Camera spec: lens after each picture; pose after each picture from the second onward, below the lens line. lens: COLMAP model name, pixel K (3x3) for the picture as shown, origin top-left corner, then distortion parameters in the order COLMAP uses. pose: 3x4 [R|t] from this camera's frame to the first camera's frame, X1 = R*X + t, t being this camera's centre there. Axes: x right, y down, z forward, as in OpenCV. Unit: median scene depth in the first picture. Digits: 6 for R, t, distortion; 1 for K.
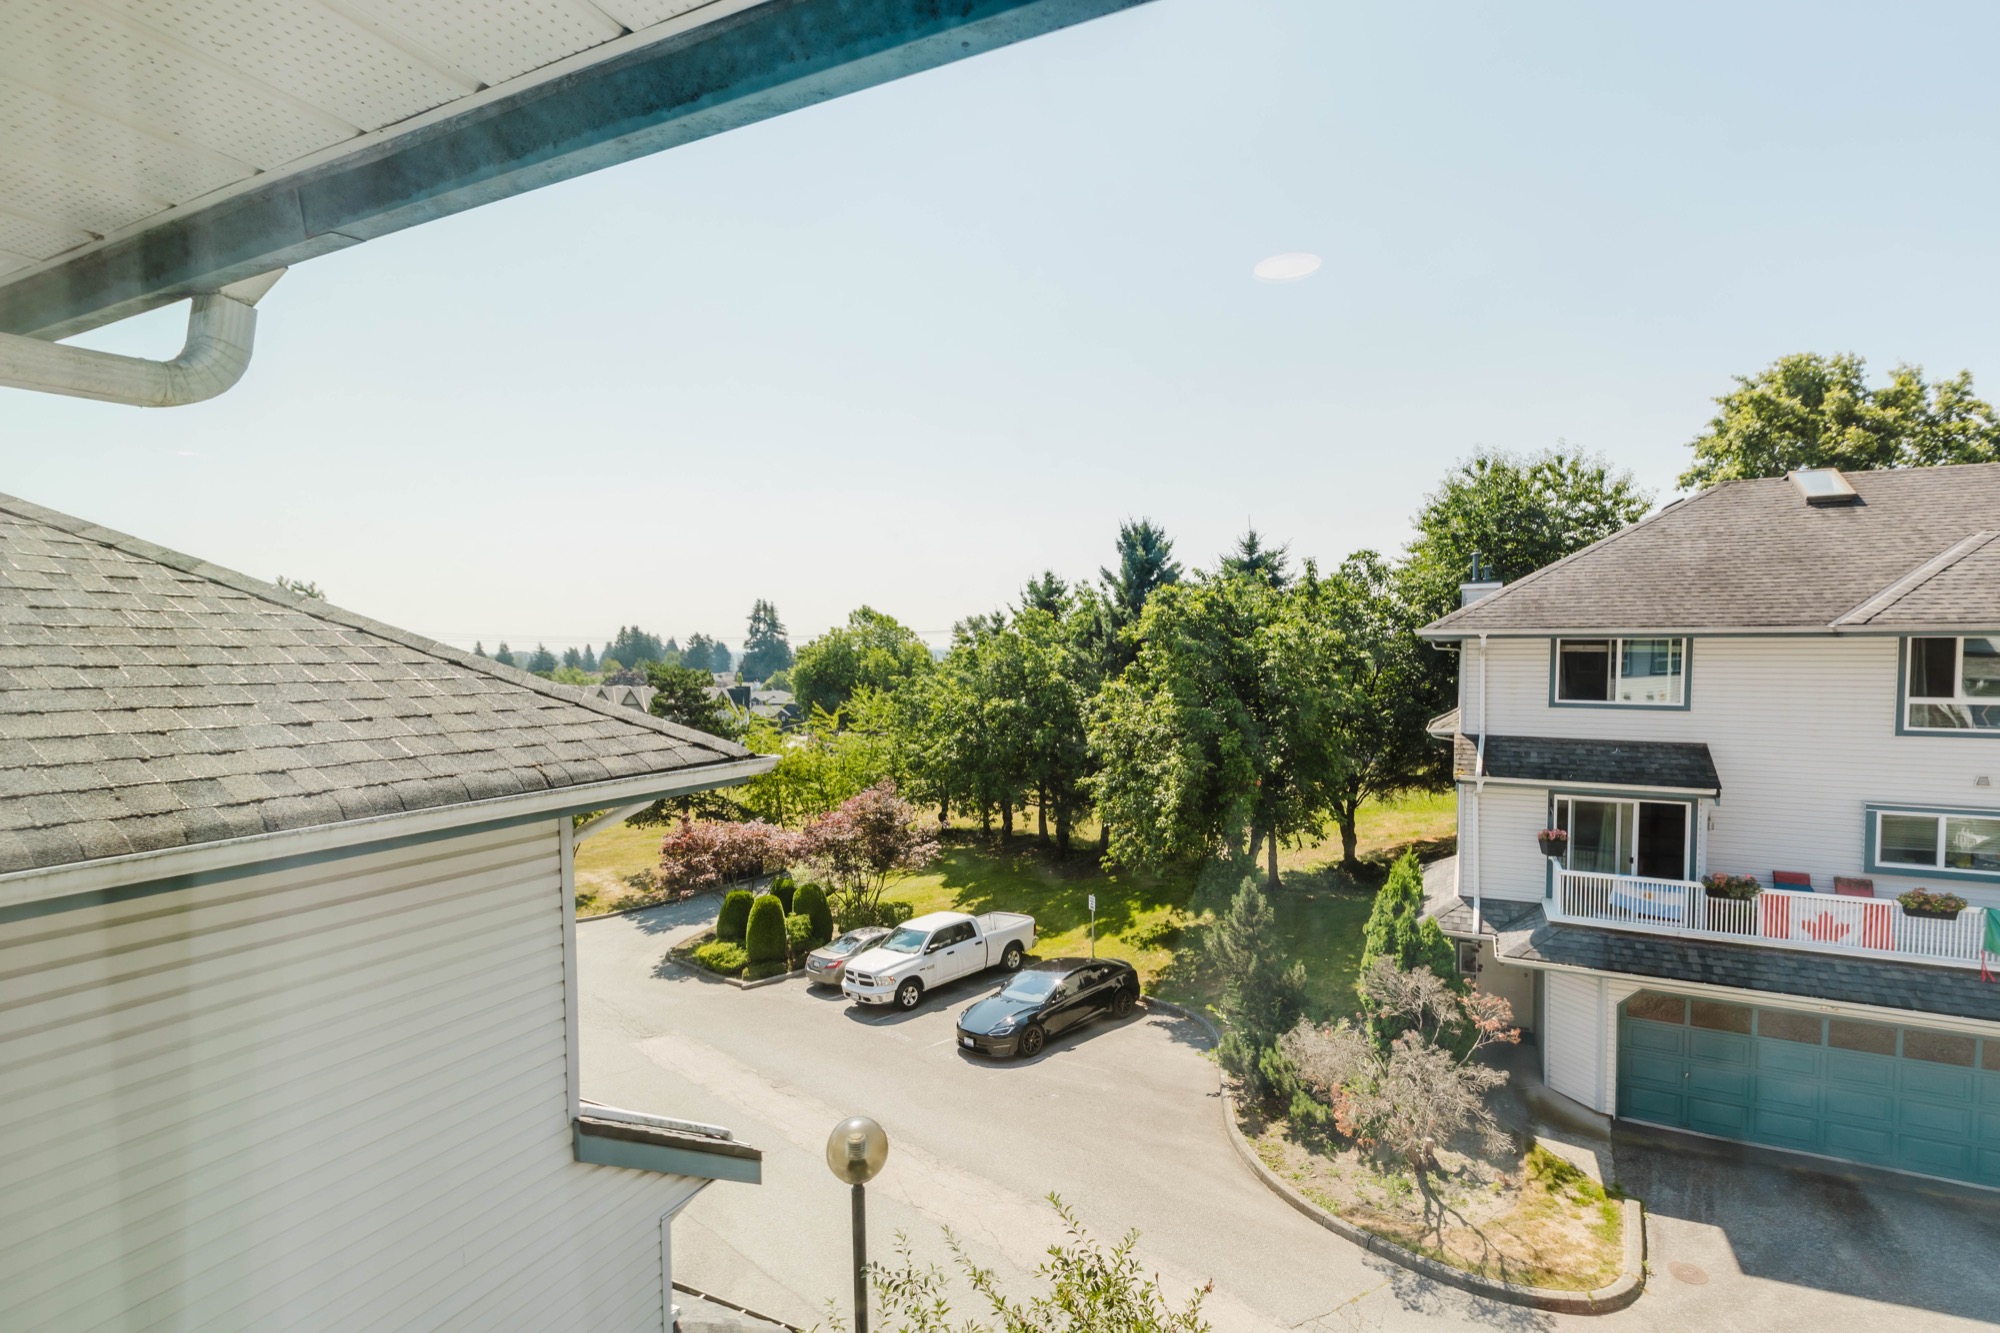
lens RADIAL K [[908.1, 0, 980.8], [0, 908.1, 672.2], [0, 0, 1]] dist [0.004160, -0.001741]
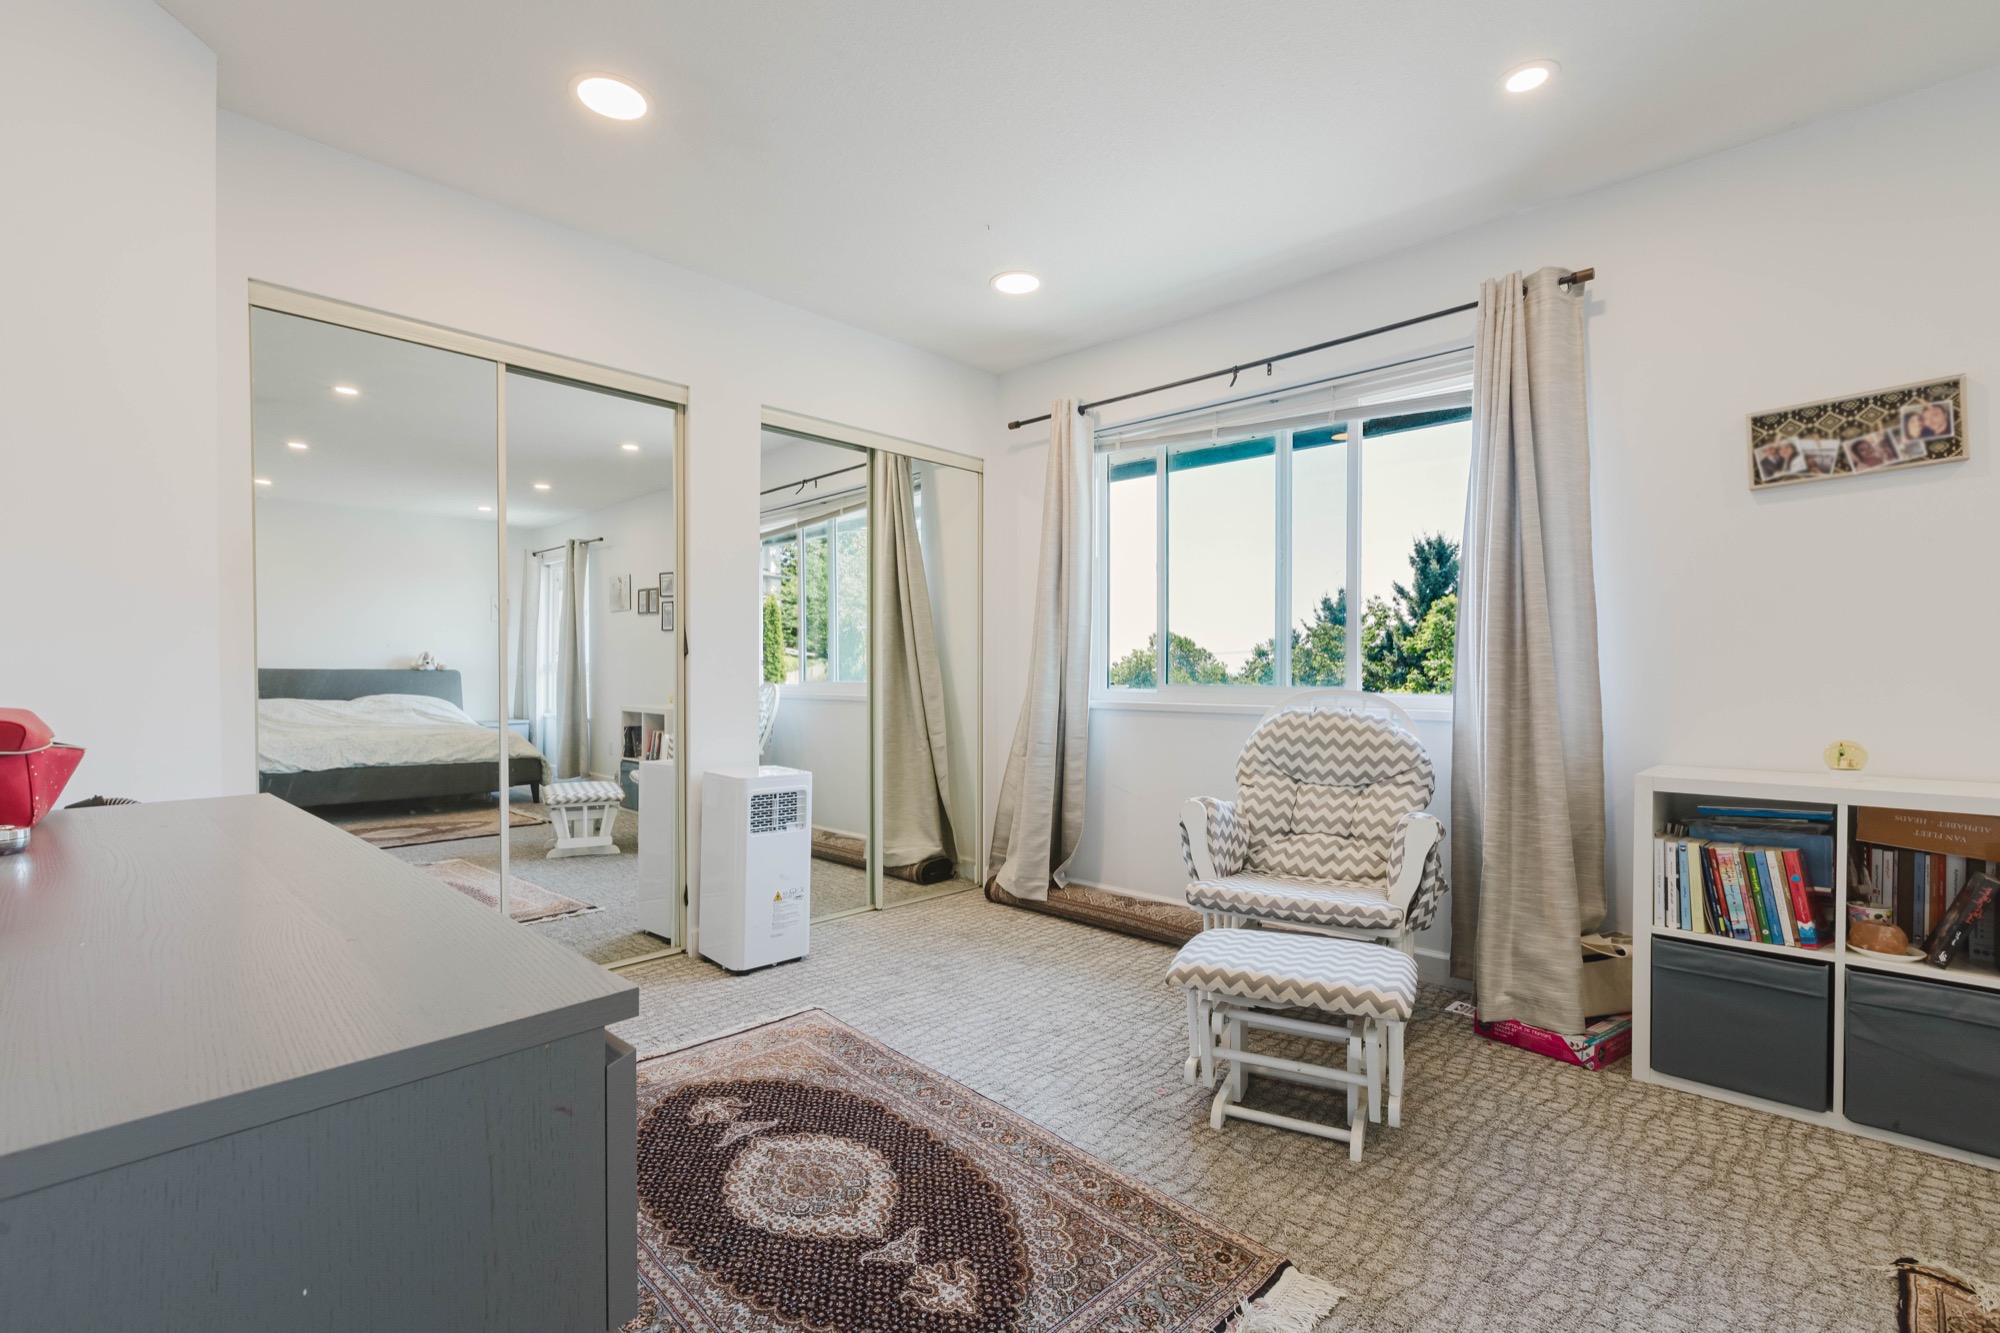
lens RADIAL K [[908.1, 0, 998.2], [0, 908.1, 664.2], [0, 0, 1]] dist [0.004160, -0.001741]
pose [[0.952474, -0.012800, -0.304352, 0.032240], [0.000881, 0.999228, -0.039267, 0.030678], [0.304620, 0.037132, 0.951750, -0.206470]]
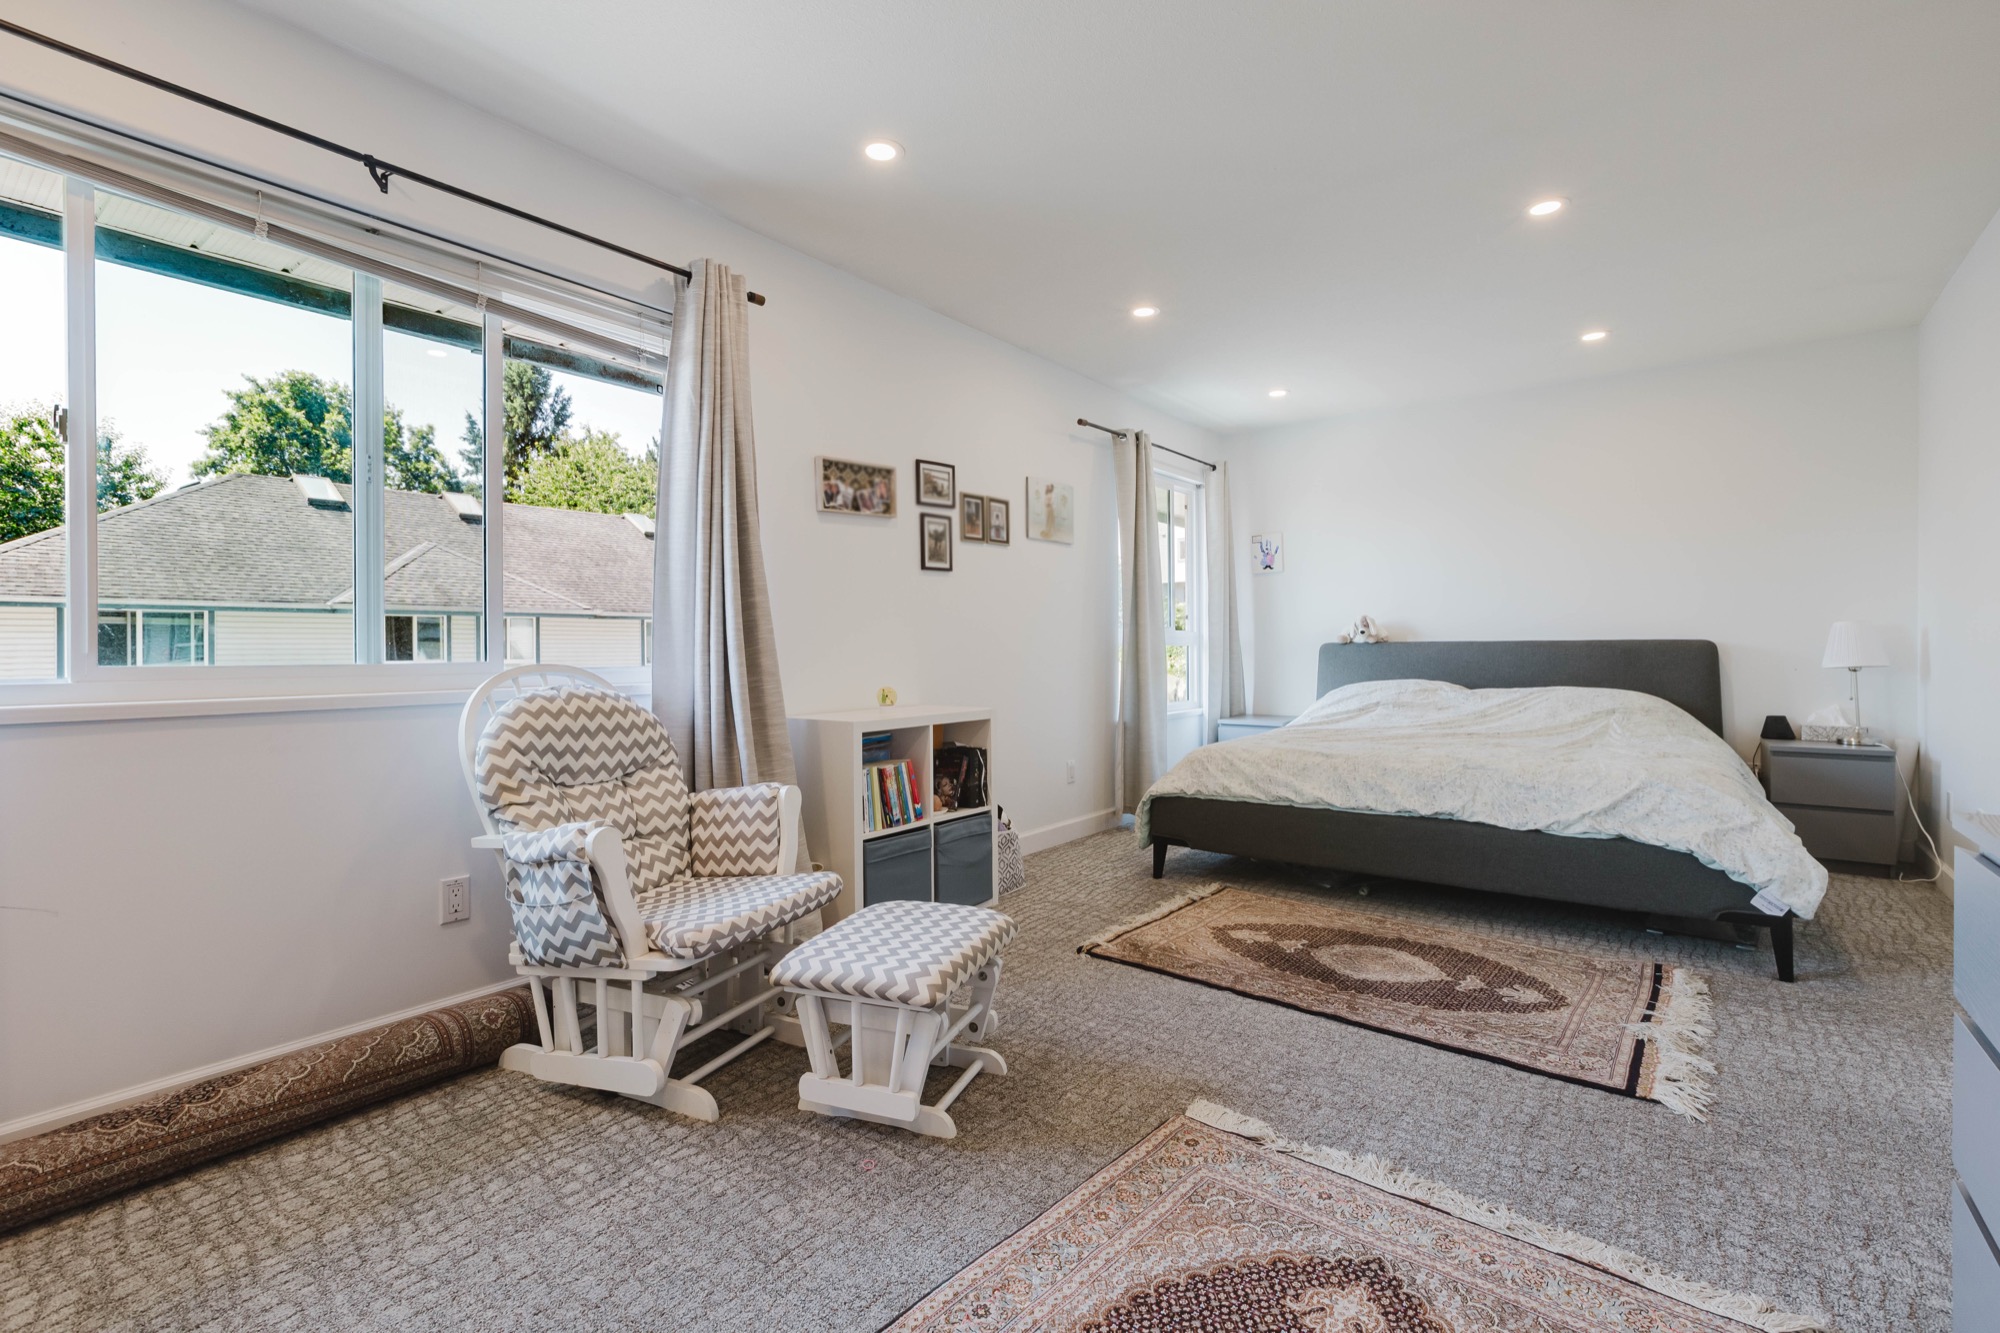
lens RADIAL K [[908.1, 0, 986.9], [0, 908.1, 650.4], [0, 0, 1]] dist [0.004160, -0.001741]
pose [[0.200991, -0.013923, 0.979494, -0.085894], [0.032966, 0.999429, 0.007442, 0.027684], [-0.979038, 0.030794, 0.201336, -0.107283]]
